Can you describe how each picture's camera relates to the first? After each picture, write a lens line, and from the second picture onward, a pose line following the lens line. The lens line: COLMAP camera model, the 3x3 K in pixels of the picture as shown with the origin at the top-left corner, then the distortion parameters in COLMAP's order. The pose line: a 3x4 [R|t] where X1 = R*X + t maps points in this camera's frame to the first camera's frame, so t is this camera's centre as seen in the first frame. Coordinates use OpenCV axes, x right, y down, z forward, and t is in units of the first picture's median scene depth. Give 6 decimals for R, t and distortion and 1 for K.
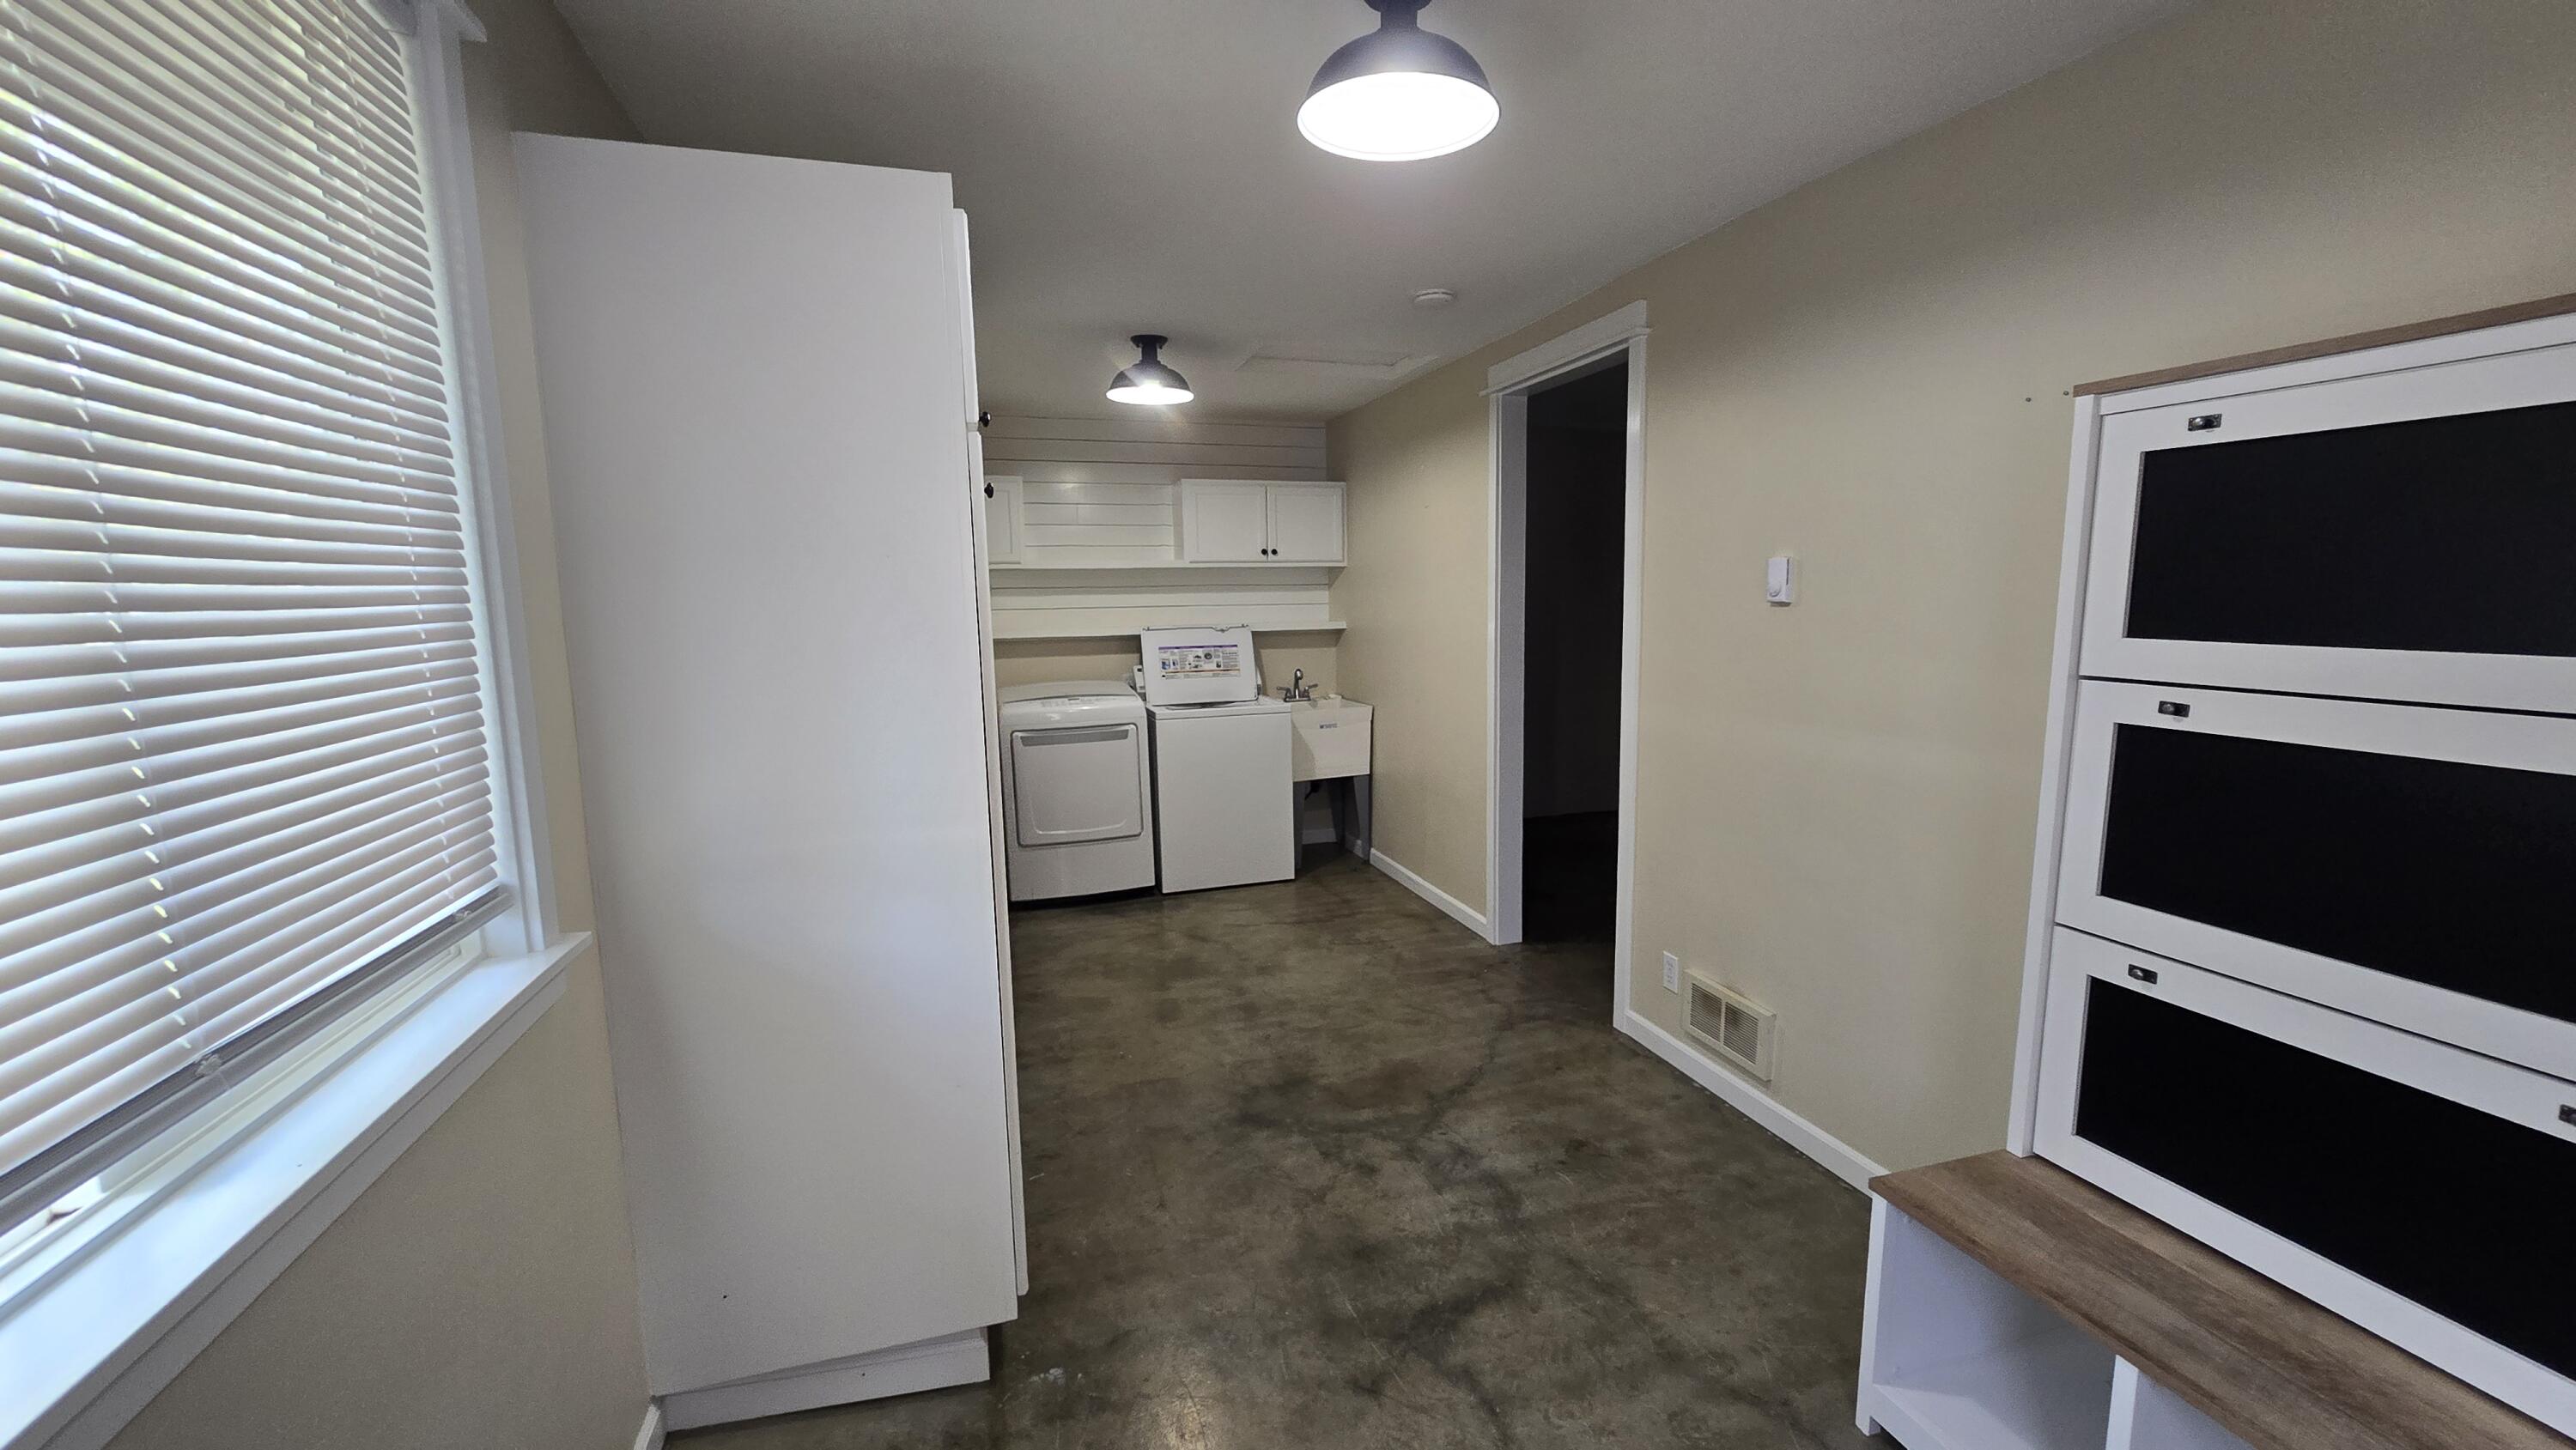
lens RADIAL K [[1061.3, 0, 1310.0], [0, 1061.3, 733.8], [0, 0, 1]] dist [-0.002318, -0.000128]
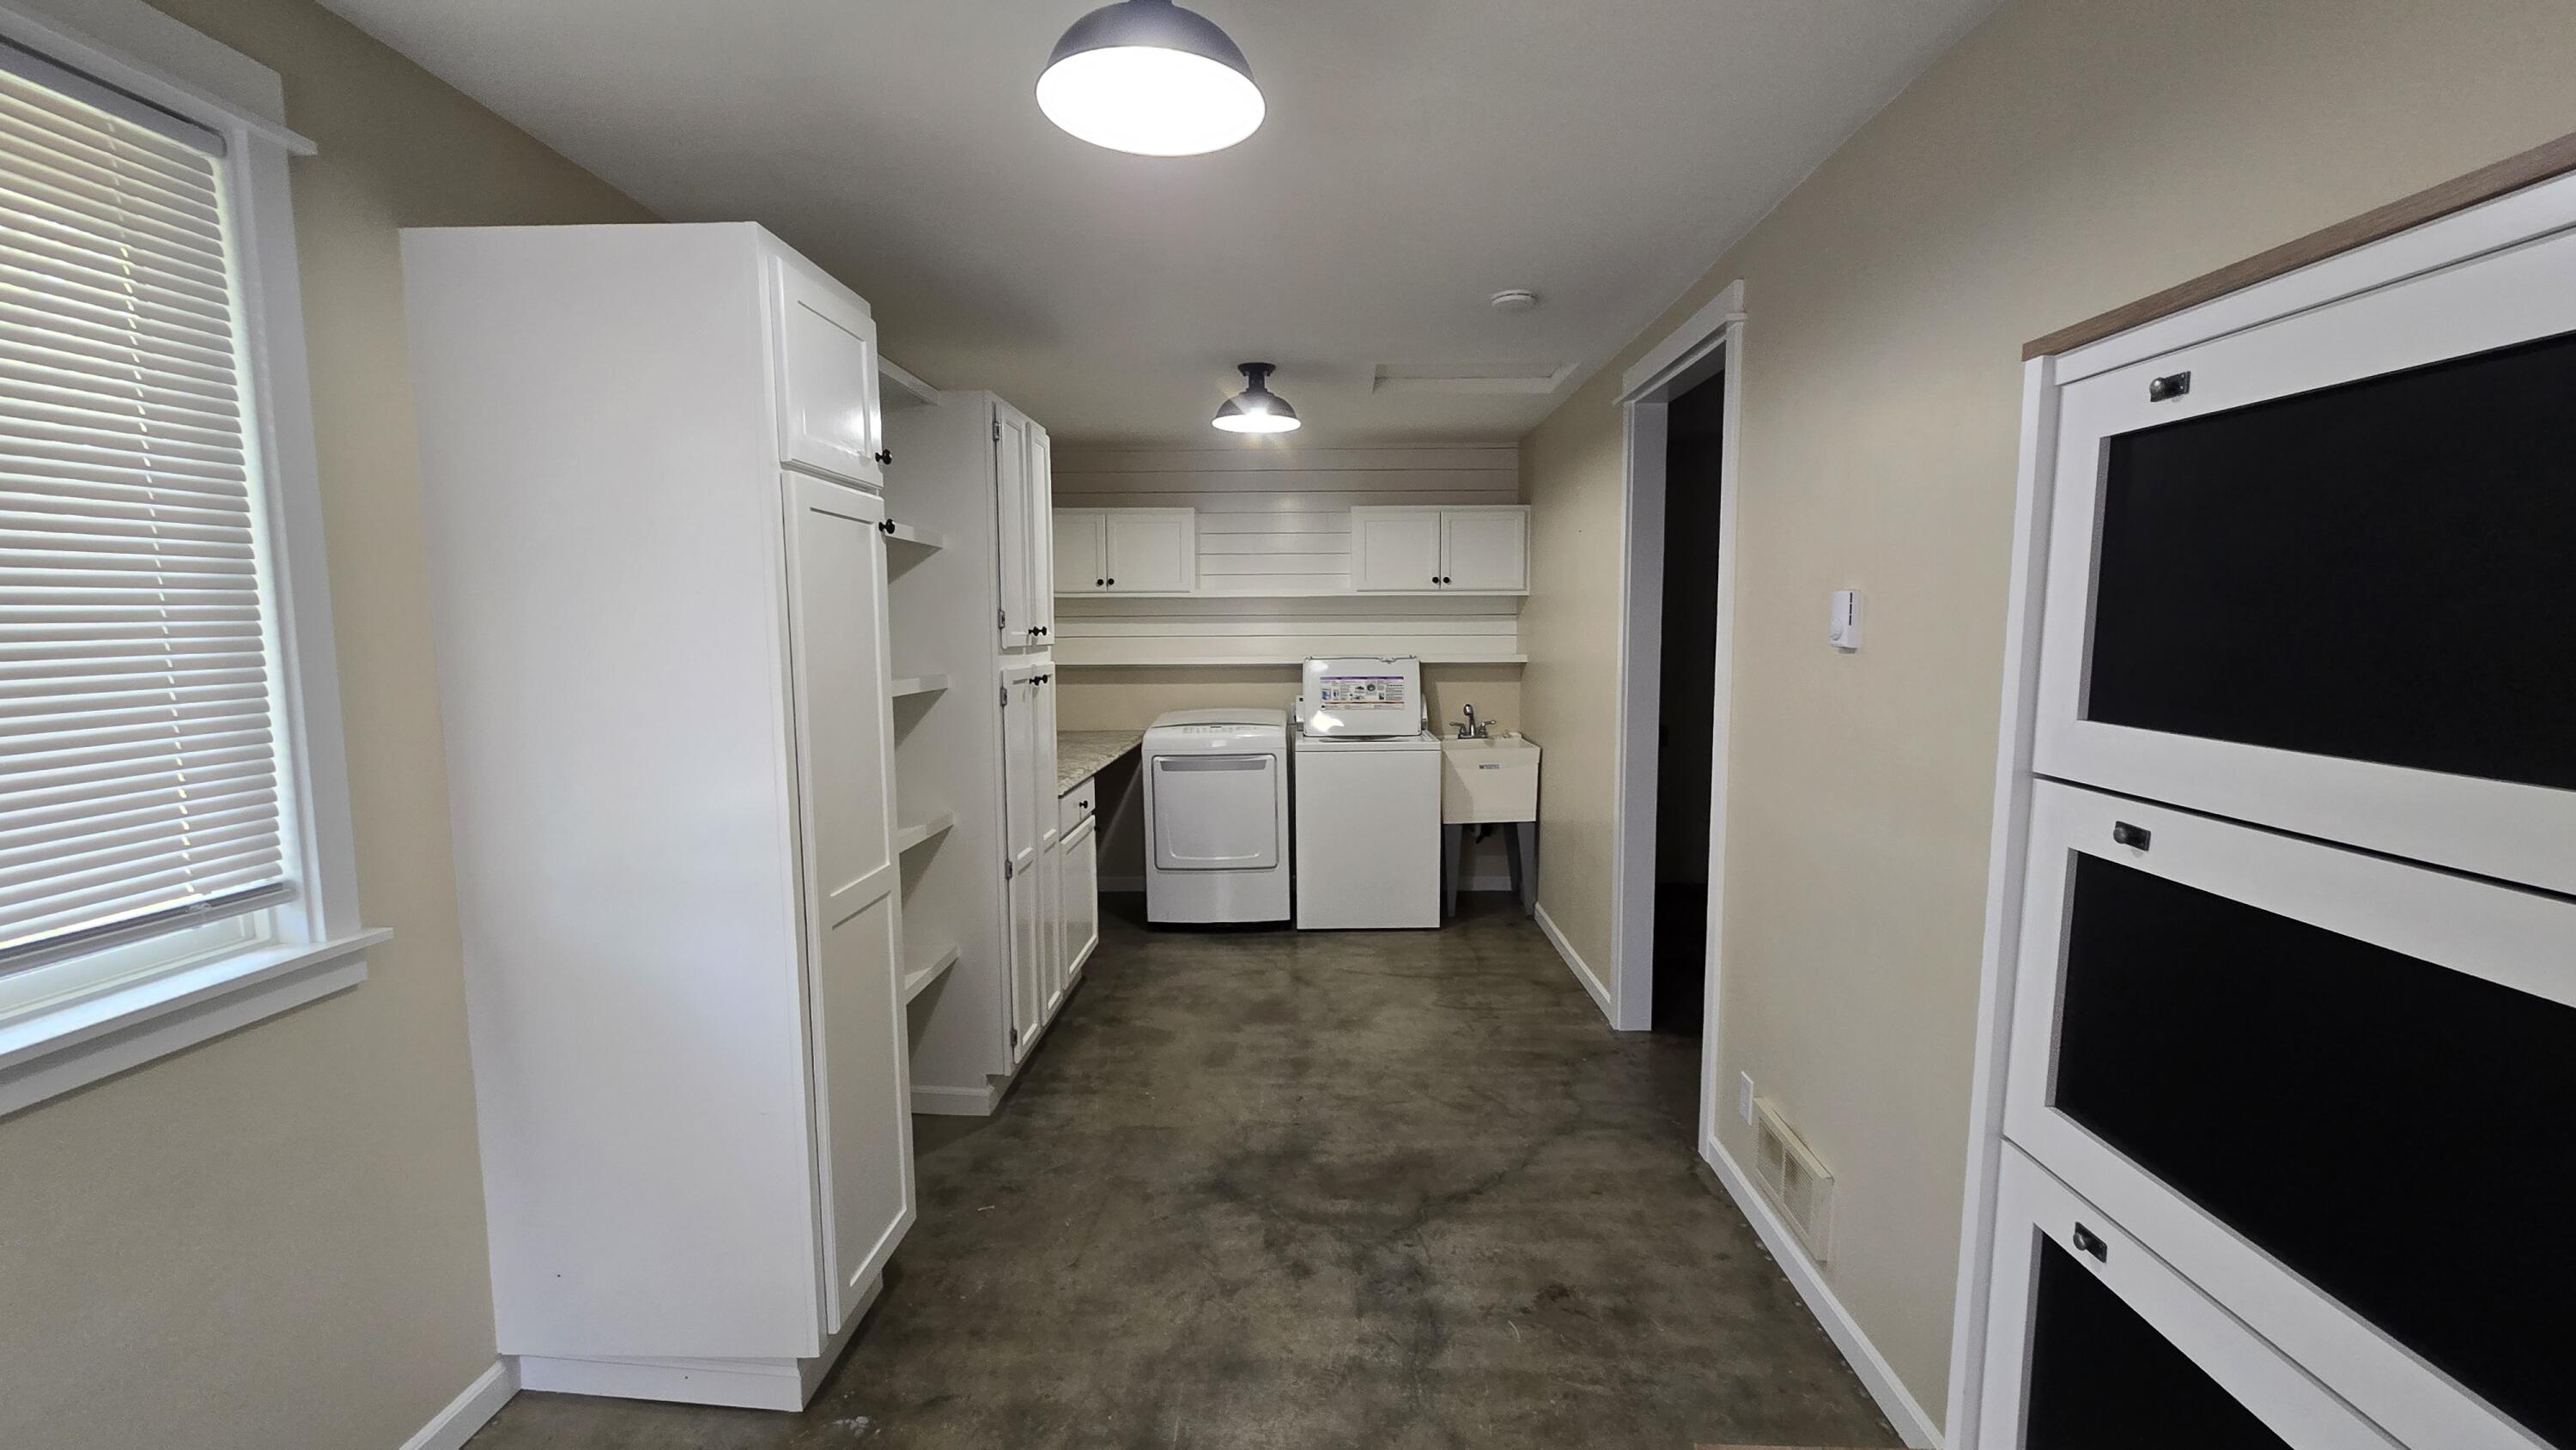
lens RADIAL K [[1058.2, 0, 1301.3], [0, 1058.2, 728.0], [0, 0, 1]] dist [-0.004842, -0.000267]
pose [[0.944974, 0.043429, -0.324250, 0.219392], [-0.052493, 0.998436, -0.019254, -0.020000], [0.322906, 0.035215, 0.945775, 0.094917]]
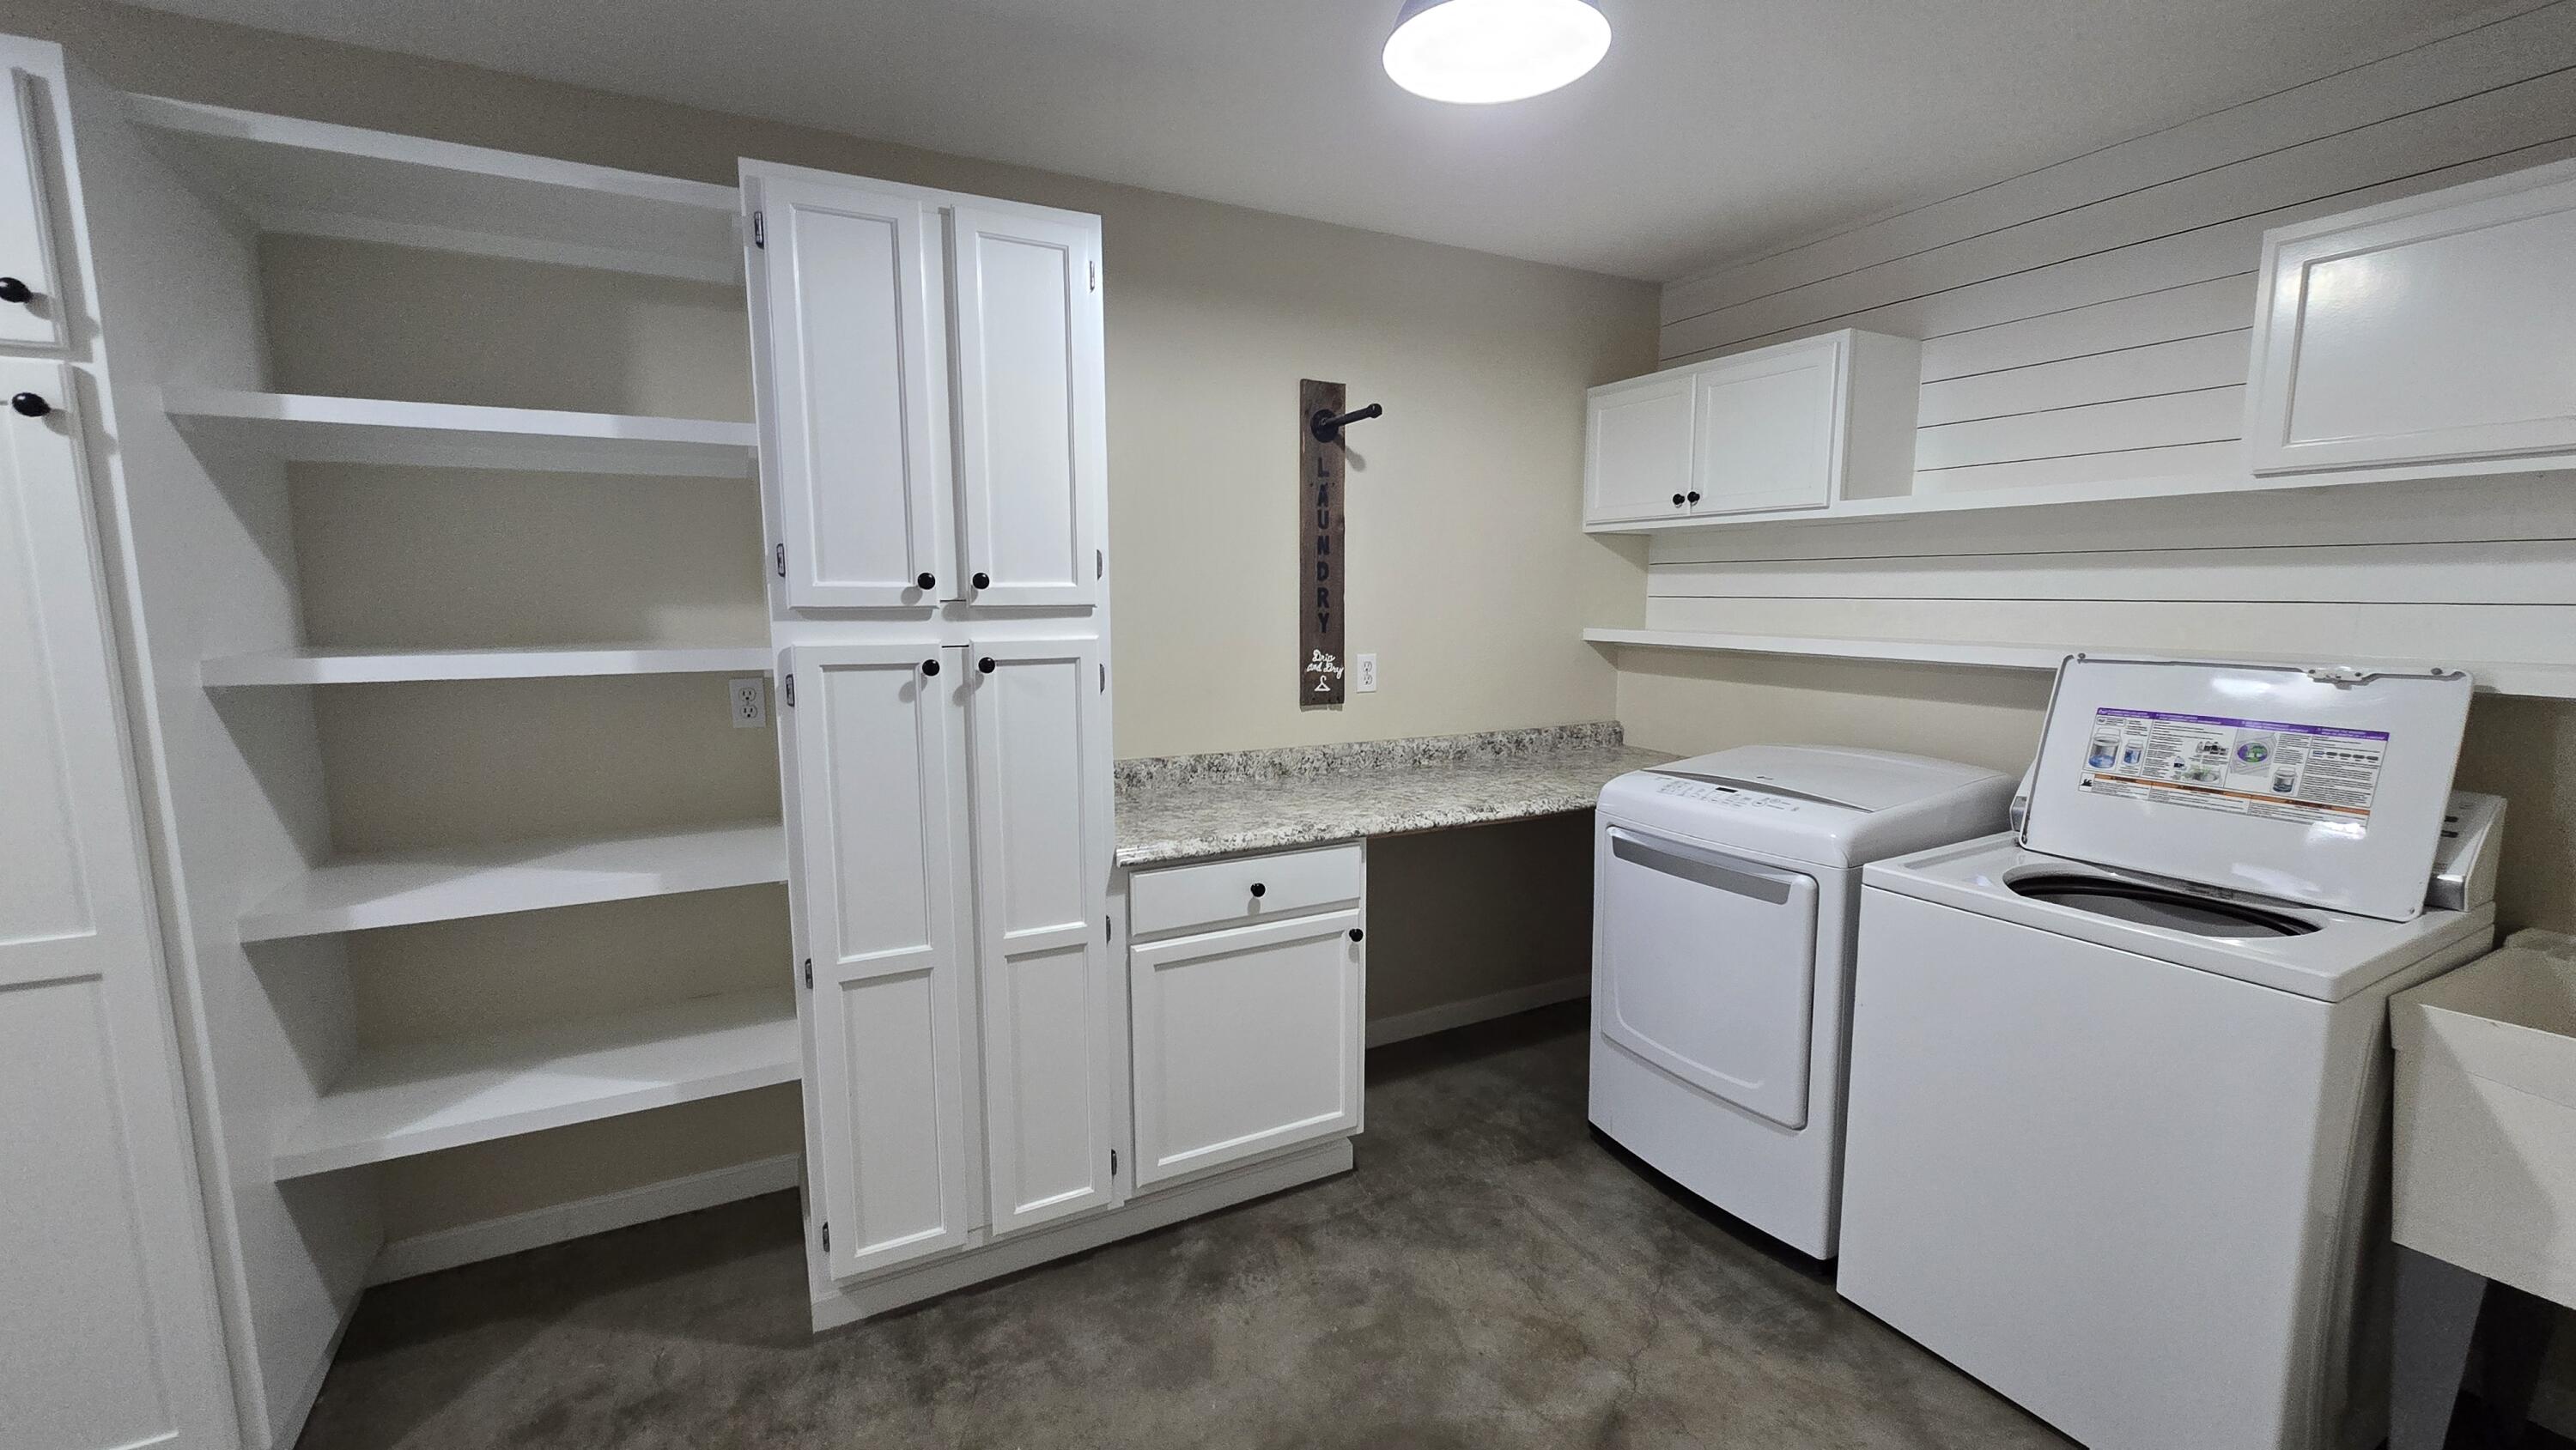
lens RADIAL K [[1061.3, 0, 1310.0], [0, 1061.3, 733.8], [0, 0, 1]] dist [-0.002318, -0.000128]
pose [[0.177904, 0.150488, -0.972473, 0.249259], [-0.133366, 0.982807, 0.127689, -0.113762], [0.974969, 0.106978, 0.194915, 0.884557]]
